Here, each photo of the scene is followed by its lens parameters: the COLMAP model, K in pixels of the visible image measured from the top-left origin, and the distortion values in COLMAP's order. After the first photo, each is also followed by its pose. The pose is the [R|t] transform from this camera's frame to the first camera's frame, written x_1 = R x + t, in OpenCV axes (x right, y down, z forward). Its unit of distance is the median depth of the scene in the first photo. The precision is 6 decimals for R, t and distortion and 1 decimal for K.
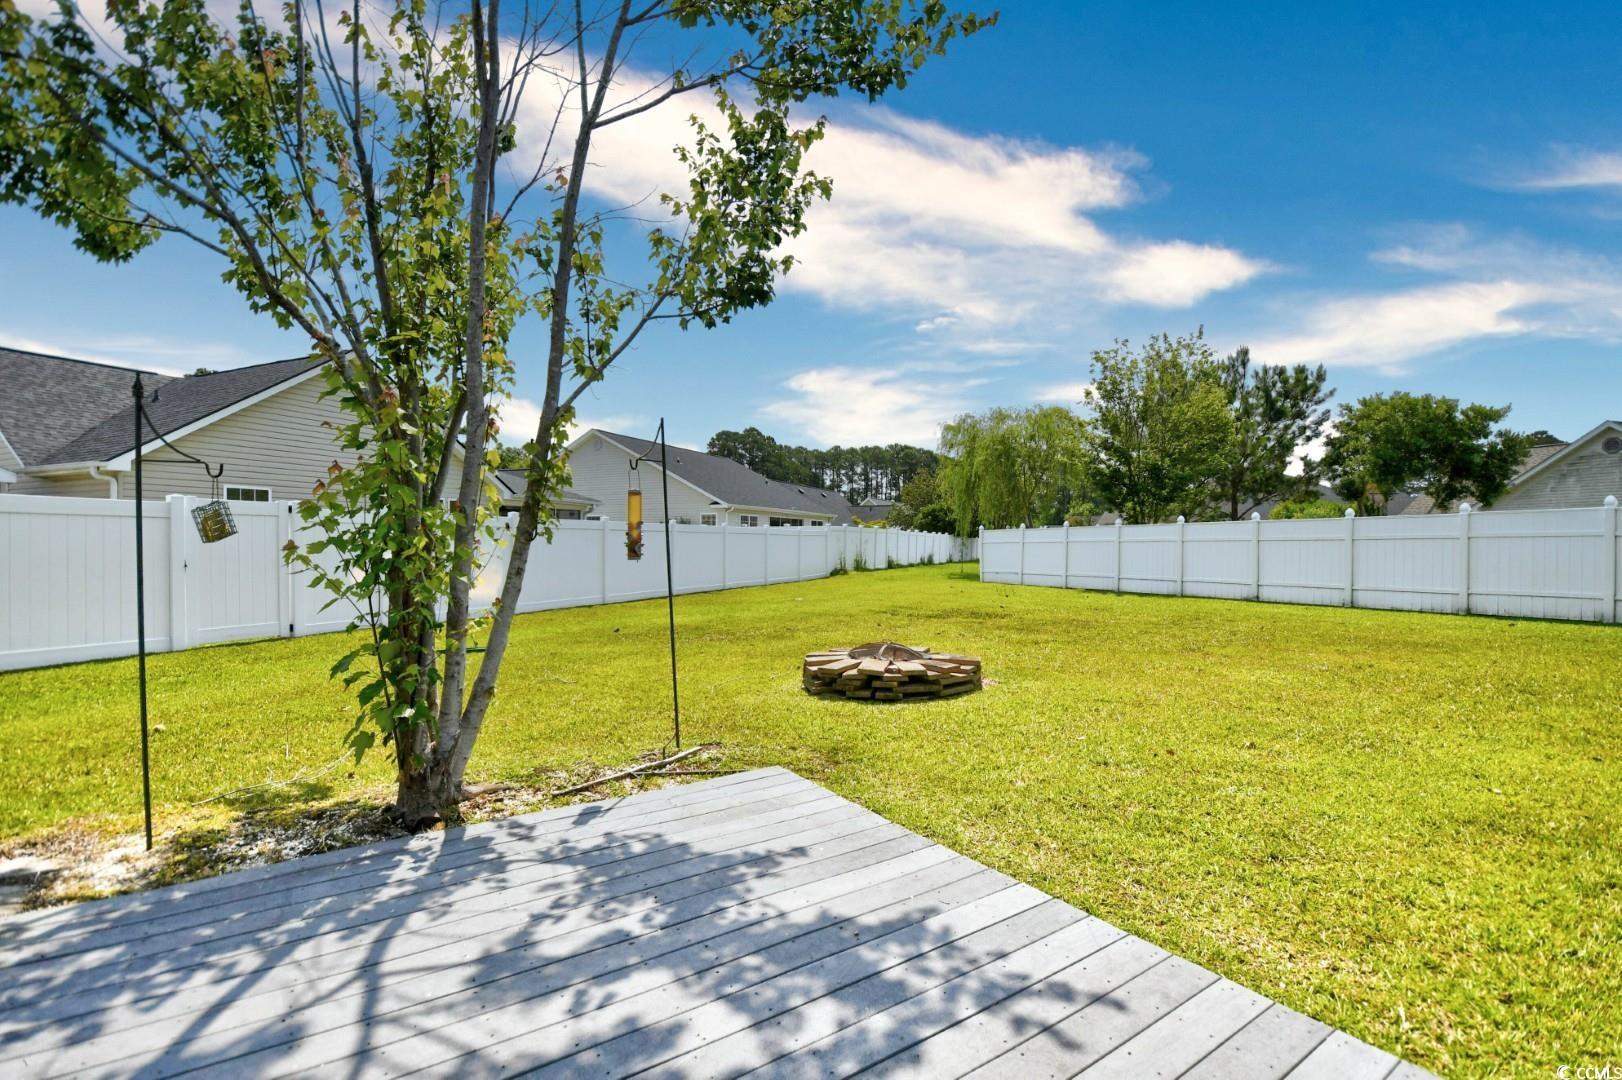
lens RADIAL K [[722.0, 0, 818.0], [0, 722.0, 554.7], [0, 0, 1]] dist [0.018401, -0.021797]
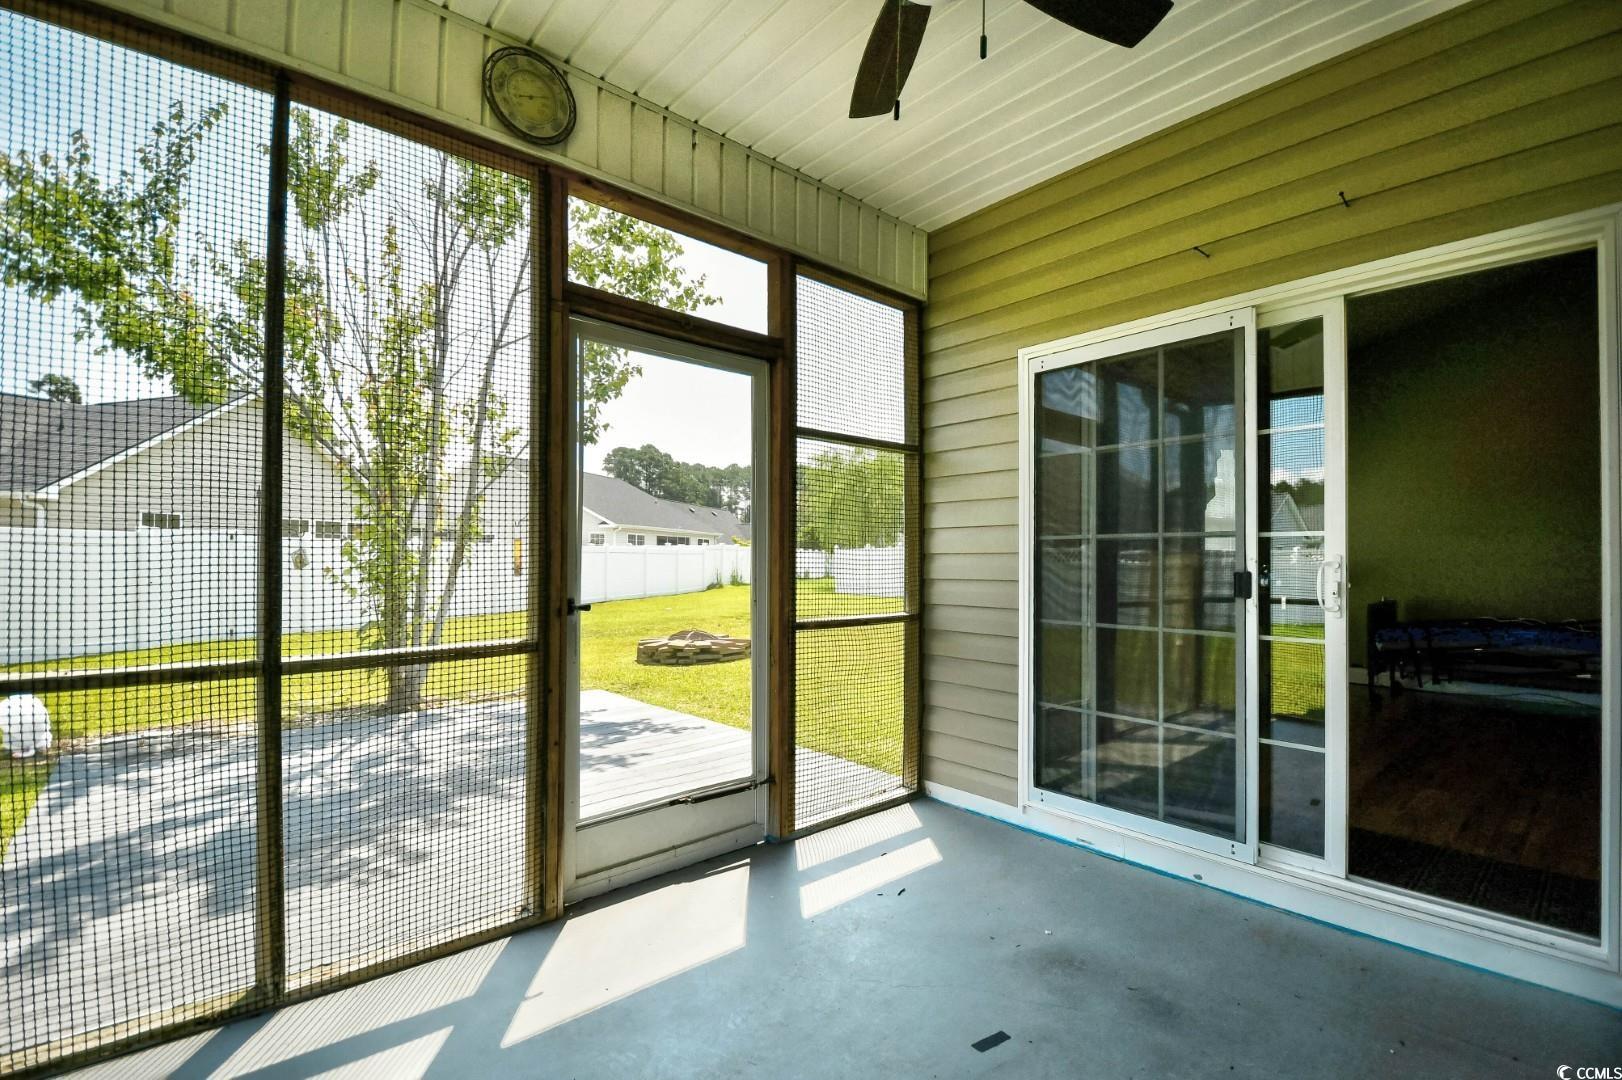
lens RADIAL K [[722.0, 0, 818.0], [0, 722.0, 554.7], [0, 0, 1]] dist [0.018401, -0.021797]
pose [[0.991049, 0.001523, 0.133488, 0.037481], [0.001301, 0.999777, -0.021070, -0.001410], [-0.133490, 0.021055, 0.990826, -0.136990]]
